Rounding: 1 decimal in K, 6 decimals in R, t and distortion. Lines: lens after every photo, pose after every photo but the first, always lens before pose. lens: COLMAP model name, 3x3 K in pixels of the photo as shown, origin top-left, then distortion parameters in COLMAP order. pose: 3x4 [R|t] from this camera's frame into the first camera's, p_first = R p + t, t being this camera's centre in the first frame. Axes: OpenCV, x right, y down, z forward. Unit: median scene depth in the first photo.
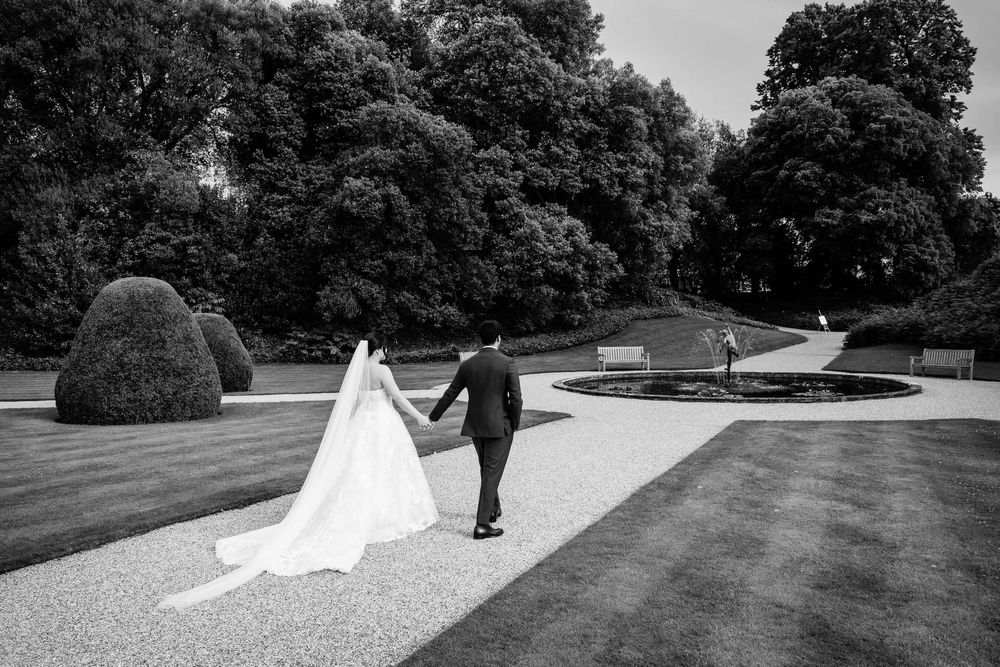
lens RADIAL K [[893.7, 0, 486.3], [0, 893.7, 368.0], [0, 0, 1]] dist [-0.013681, 0.013875]
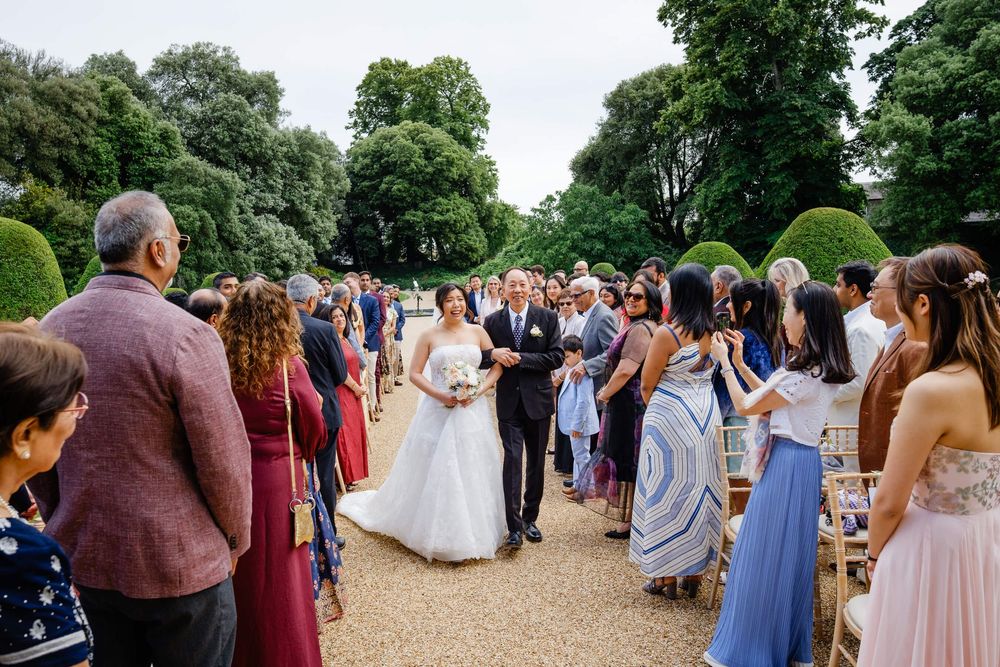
lens RADIAL K [[893.7, 0, 486.3], [0, 893.7, 368.0], [0, 0, 1]] dist [-0.013681, 0.013875]
pose [[0.872073, -0.068299, 0.484587, -0.370909], [0.046621, 0.997304, 0.056663, 0.013410], [-0.487150, -0.026823, 0.872906, -0.562290]]
